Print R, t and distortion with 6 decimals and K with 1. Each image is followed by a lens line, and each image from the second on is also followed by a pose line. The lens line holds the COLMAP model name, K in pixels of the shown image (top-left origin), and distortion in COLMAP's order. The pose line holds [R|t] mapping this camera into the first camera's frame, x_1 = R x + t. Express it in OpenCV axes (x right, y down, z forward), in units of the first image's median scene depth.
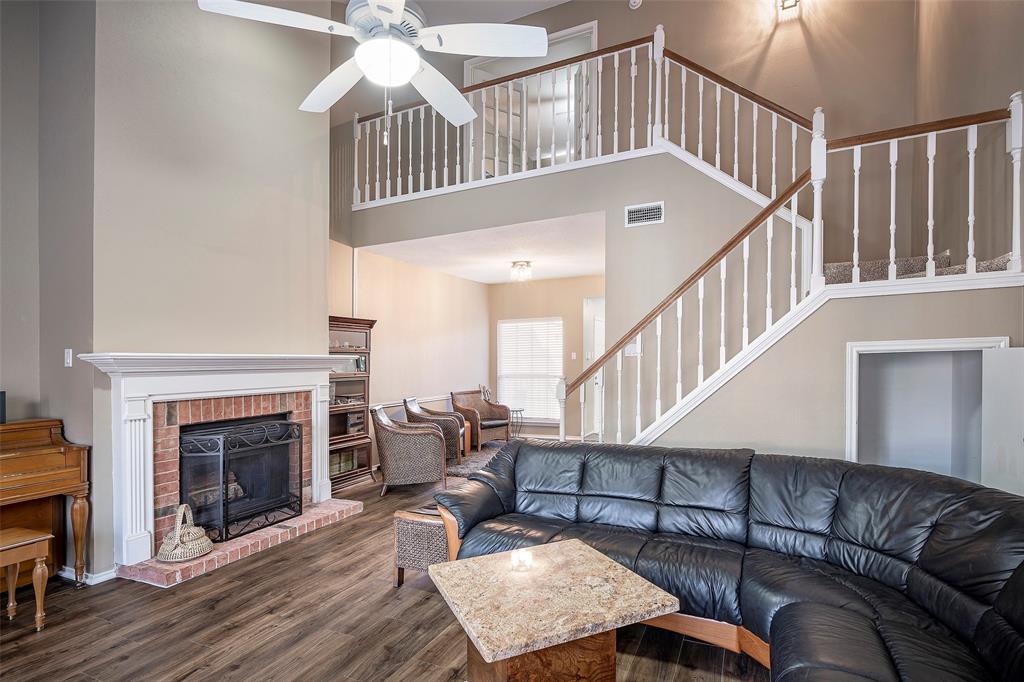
lens RADIAL K [[501.2, 0, 525.4], [0, 501.2, 363.6], [0, 0, 1]] dist [0.010173, 0.000268]
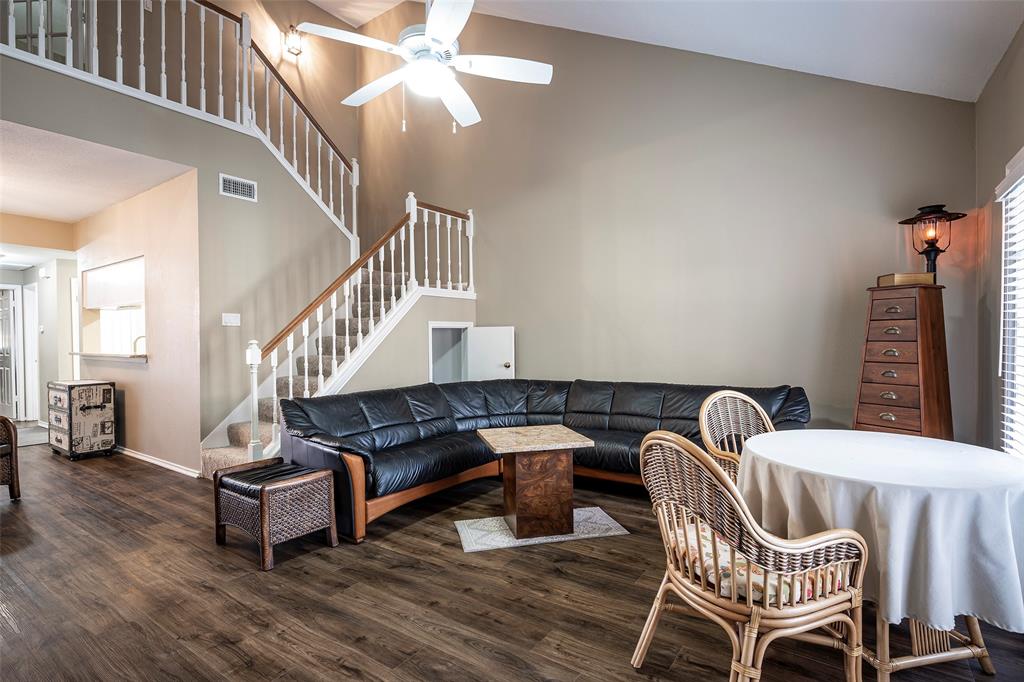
lens RADIAL K [[495.3, 0, 514.1], [0, 495.3, 344.0], [0, 0, 1]] dist [-0.000709, 0.000118]
pose [[0.187698, 0.001883, 0.982225, -0.503957], [0.003611, 0.999990, -0.002607, 0.021956], [-0.982220, 0.004036, 0.187689, 0.195071]]
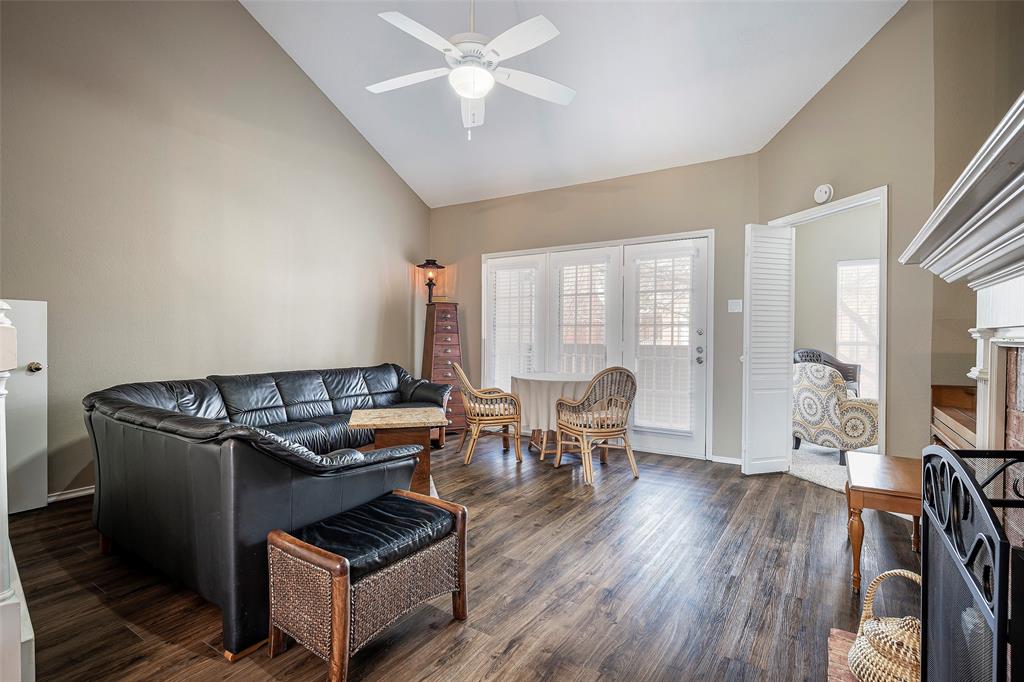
lens RADIAL K [[495.3, 0, 514.1], [0, 495.3, 344.0], [0, 0, 1]] dist [-0.000709, 0.000118]
pose [[-0.986635, 0.004858, 0.162876, -0.211742], [0.006337, 0.999943, 0.008559, 0.032204], [-0.162825, 0.009477, -0.986609, 0.800013]]
